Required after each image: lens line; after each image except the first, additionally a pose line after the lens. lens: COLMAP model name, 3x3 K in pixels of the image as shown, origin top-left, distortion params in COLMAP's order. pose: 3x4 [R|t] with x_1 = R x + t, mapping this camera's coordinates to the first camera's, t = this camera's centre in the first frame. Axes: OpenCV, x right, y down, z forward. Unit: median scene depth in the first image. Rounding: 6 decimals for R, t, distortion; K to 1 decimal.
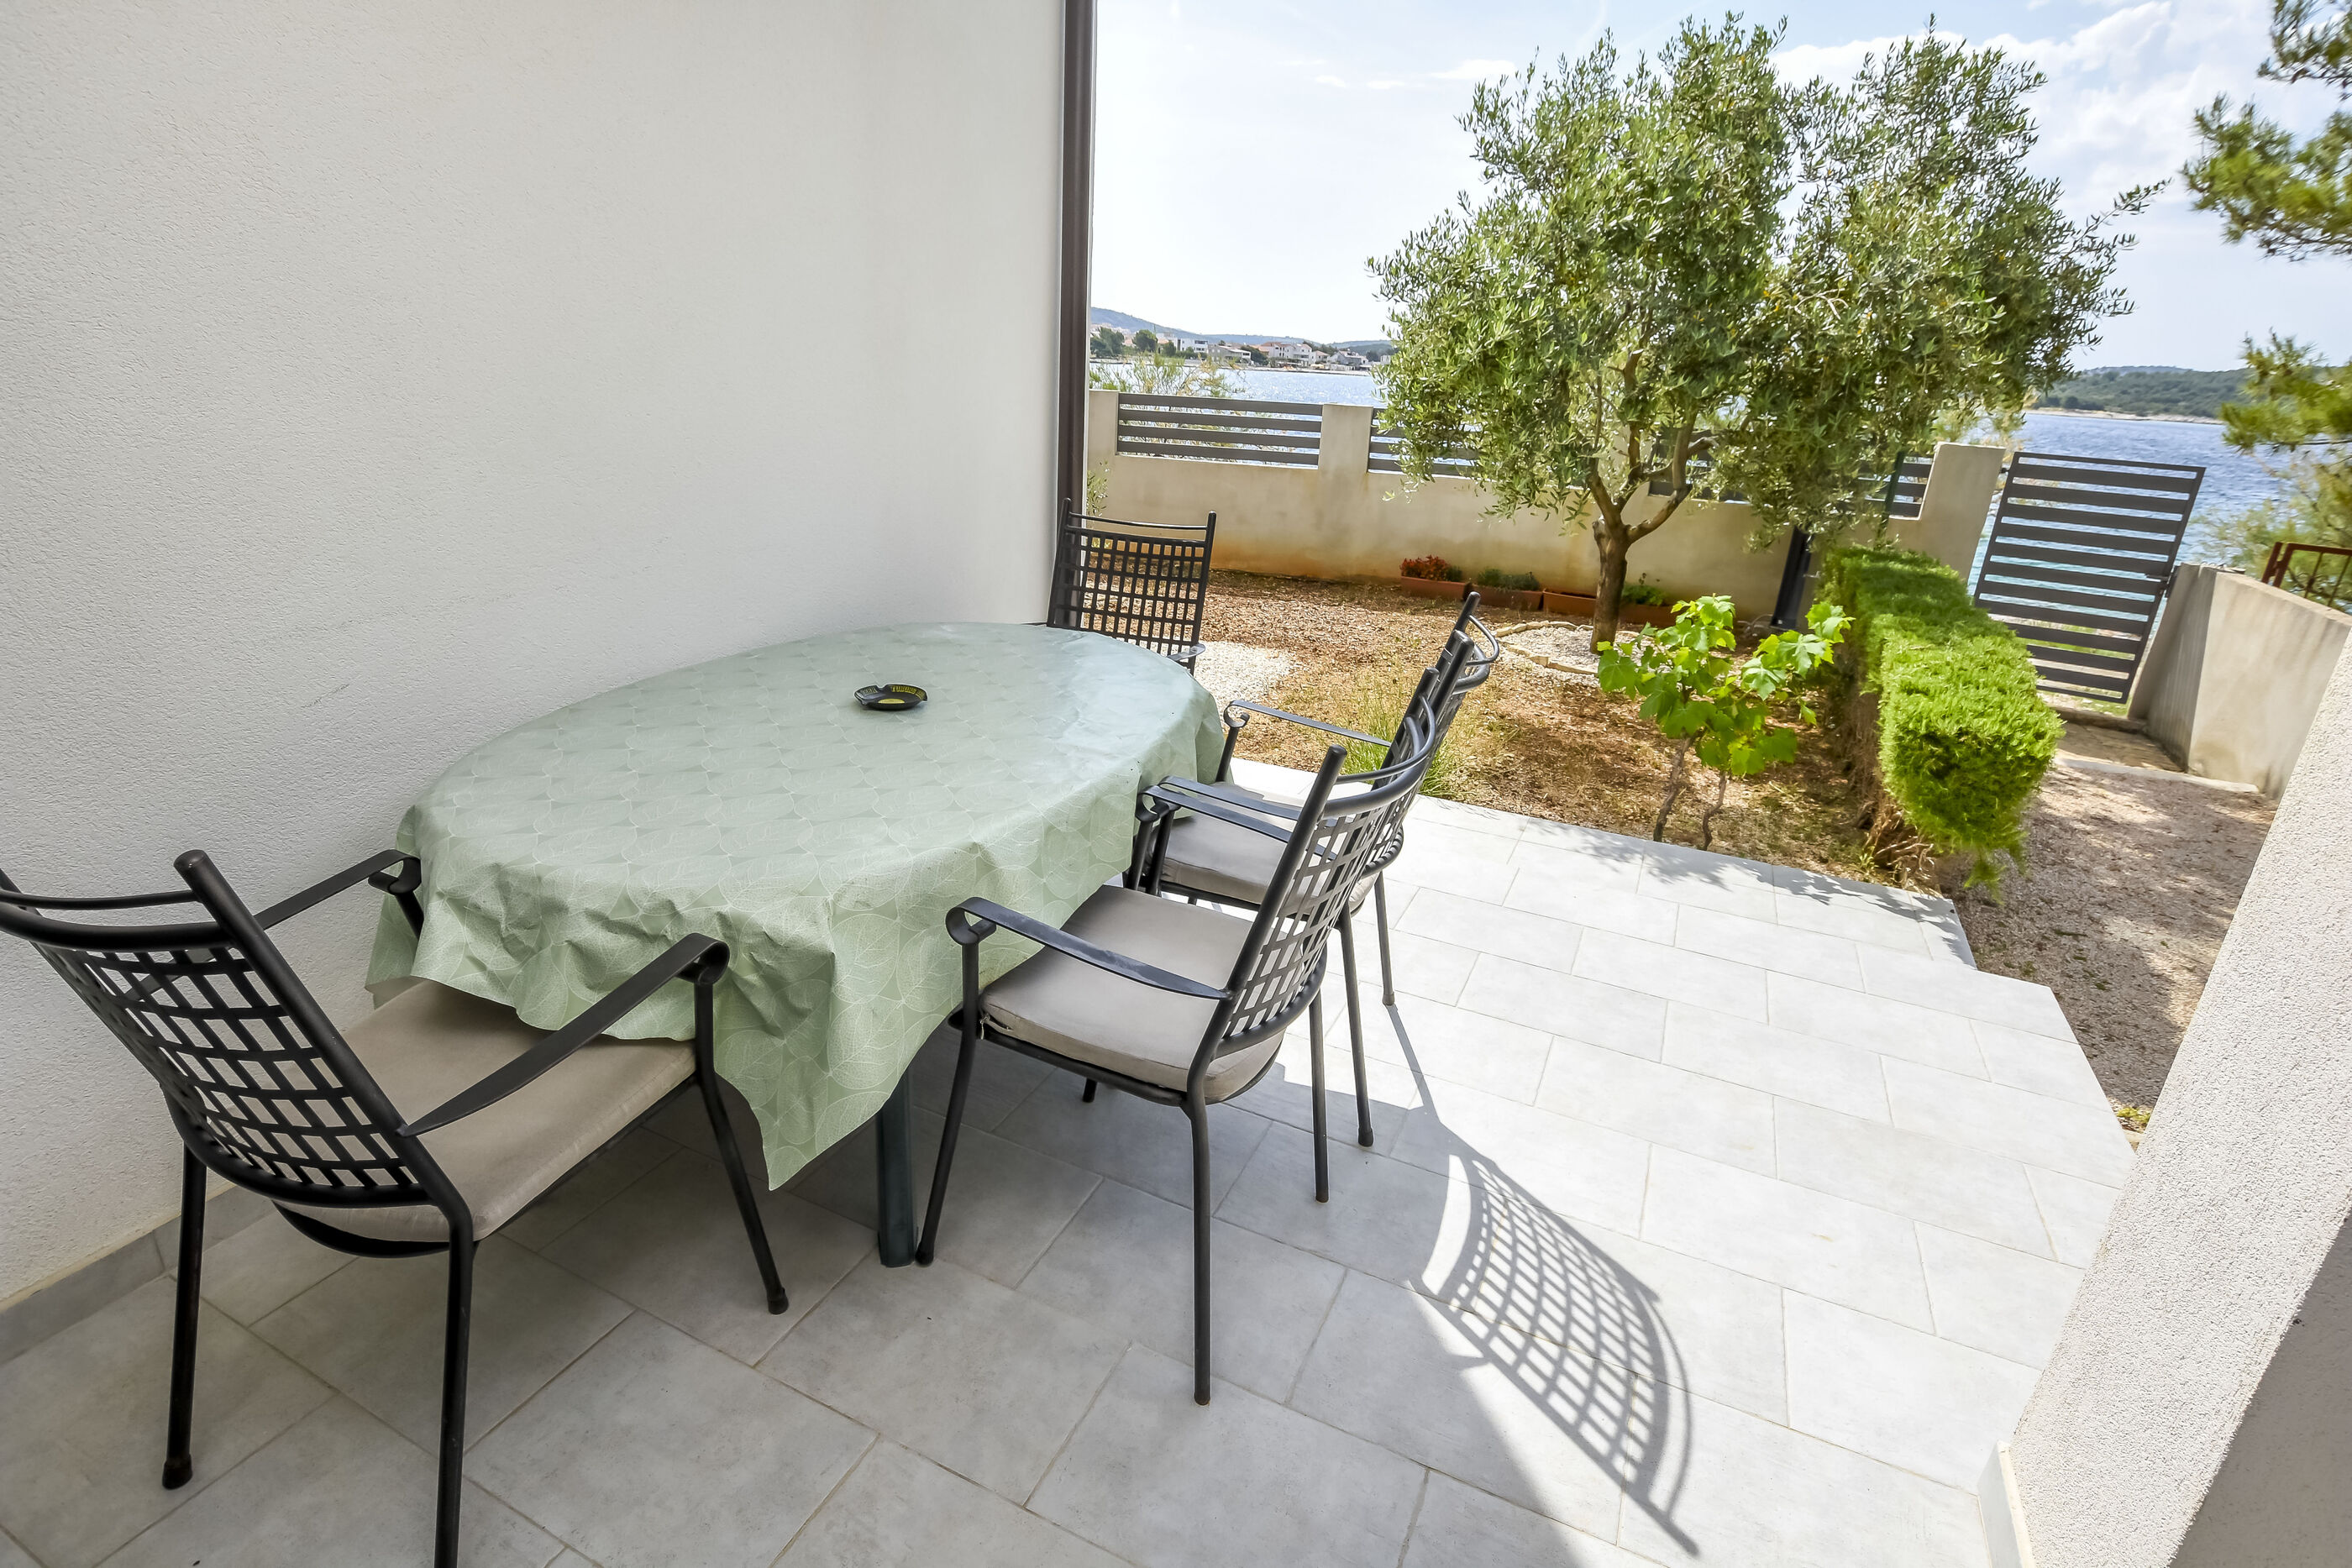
lens RADIAL K [[1182.4, 0, 1176.4], [0, 1182.4, 789.7], [0, 0, 1]] dist [-0.024563, 0.002444]
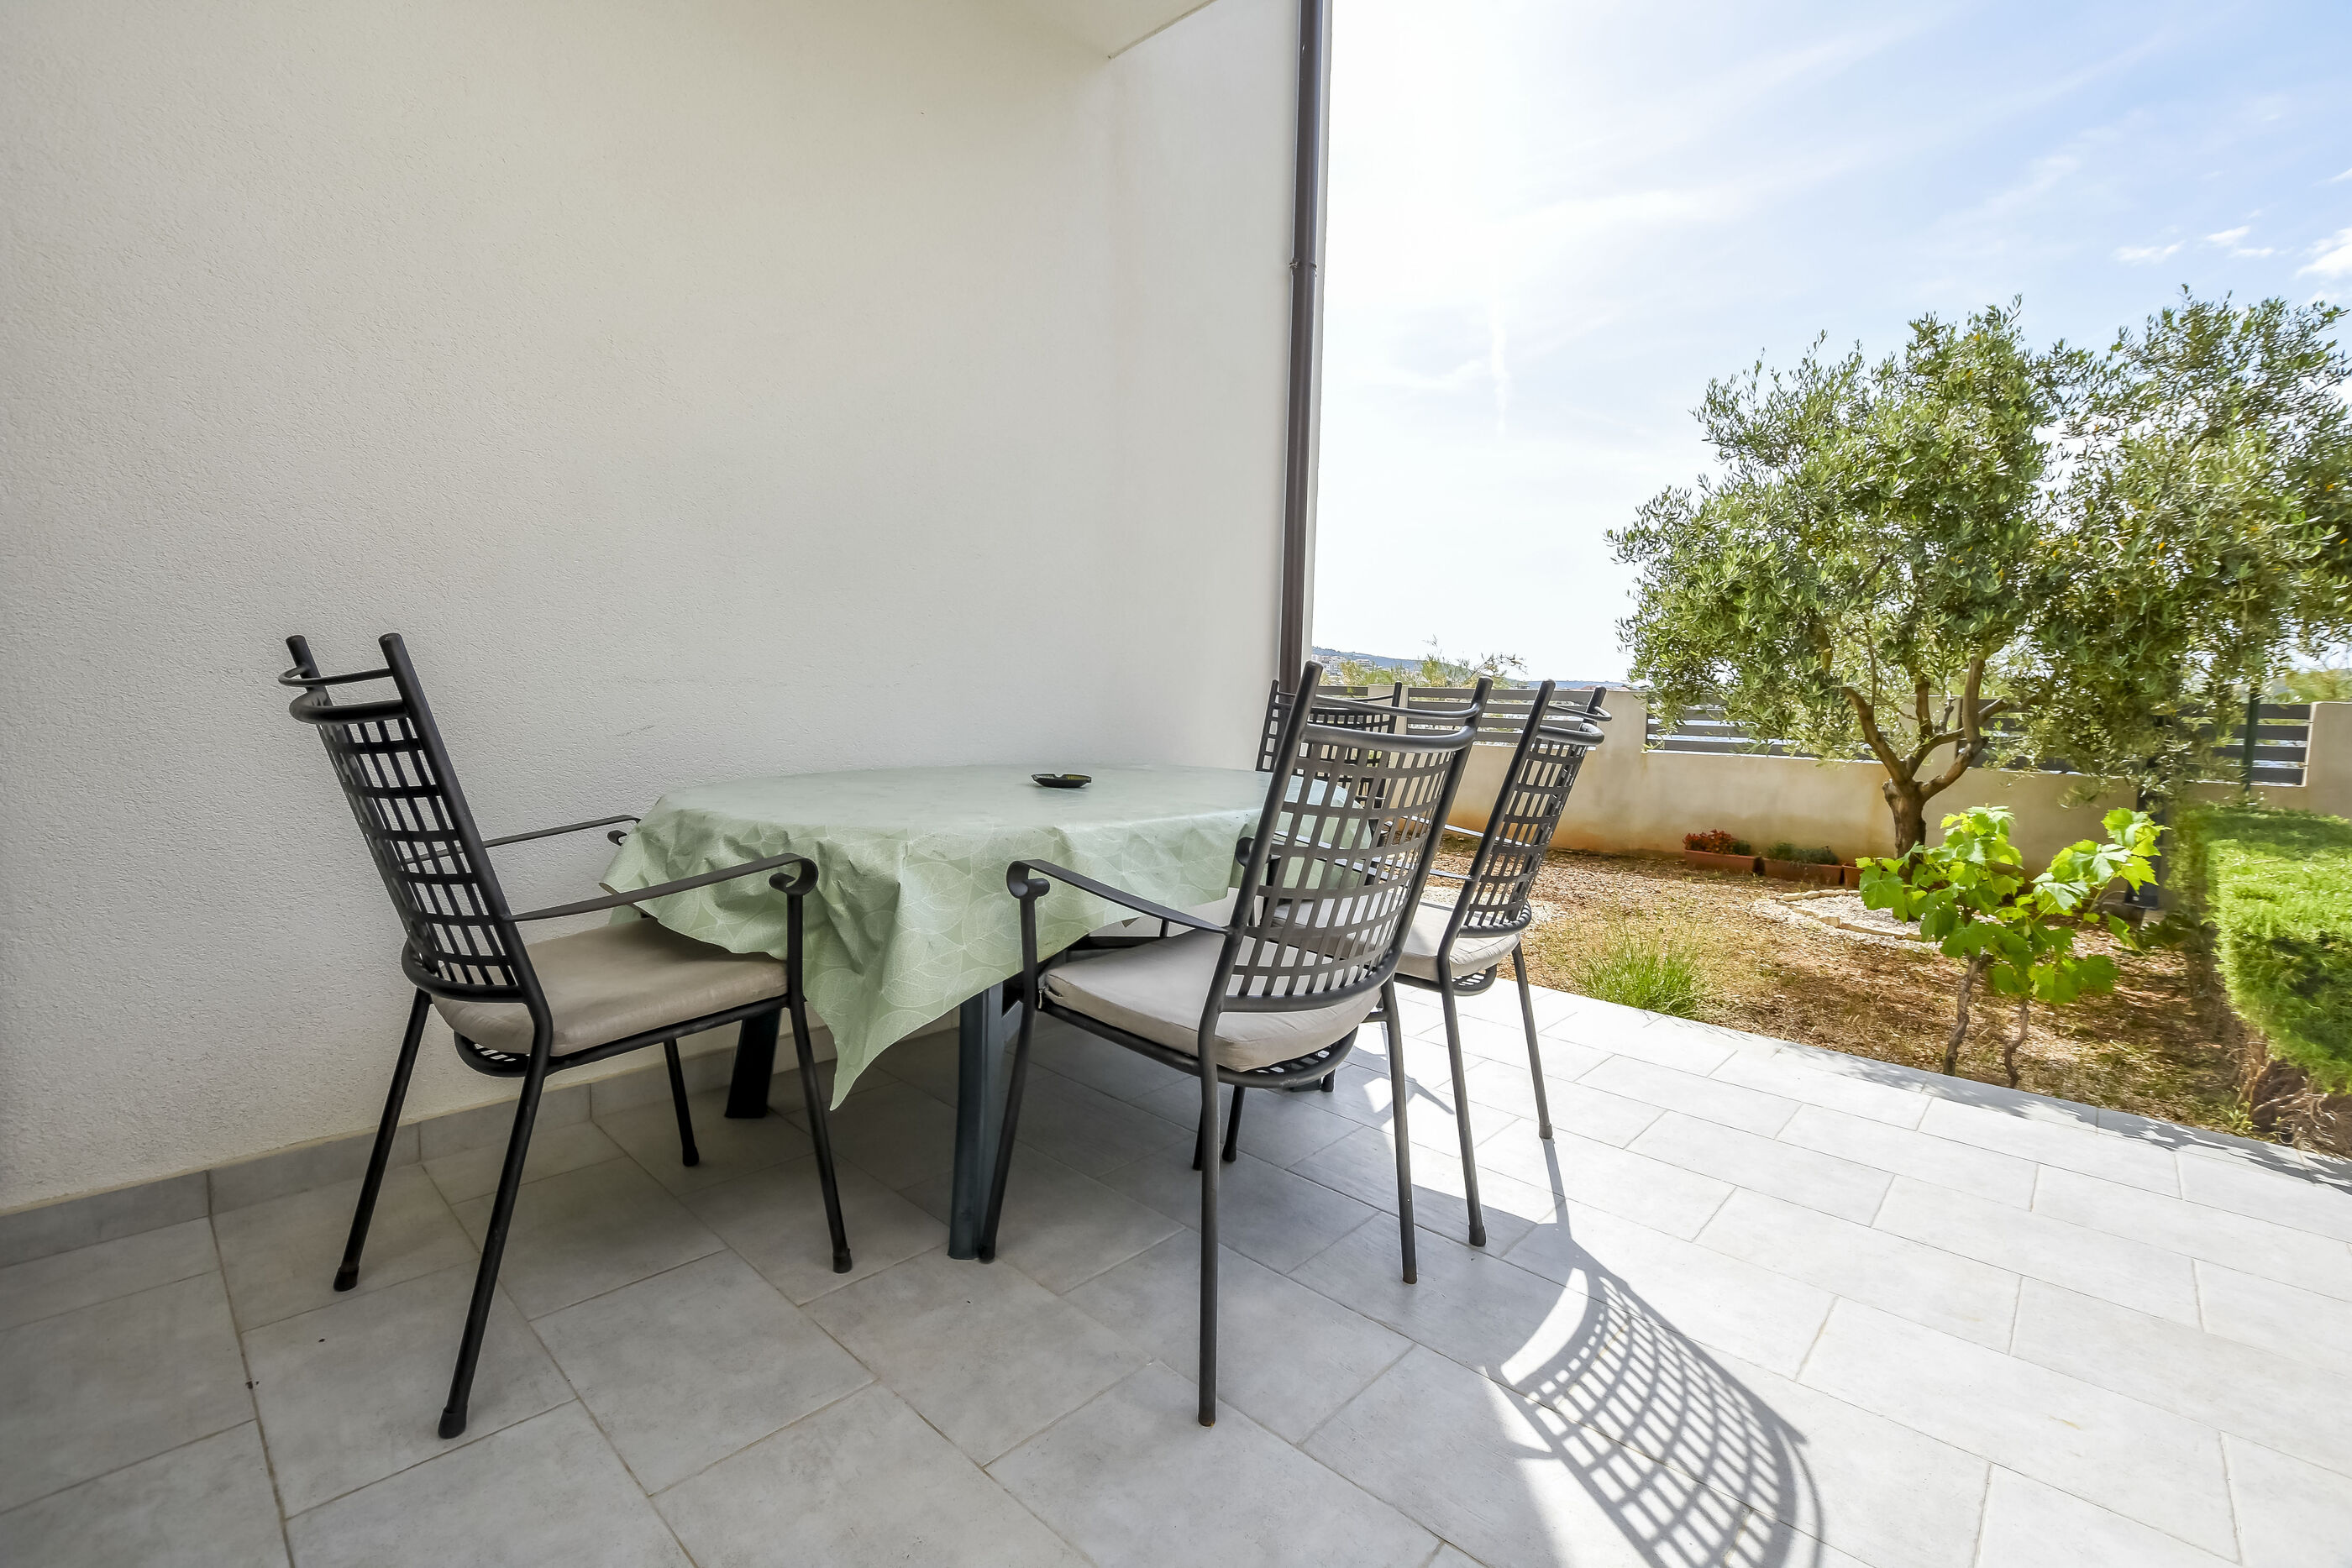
lens RADIAL K [[1070.9, 0, 1167.0], [0, 1070.9, 784.6], [0, 0, 1]] dist [-0.031206, 0.004351]
pose [[0.949750, 0.003947, -0.312986, 0.173305], [-0.094755, 0.956629, -0.275468, 0.192431], [0.298324, 0.291283, 0.908932, 0.069253]]
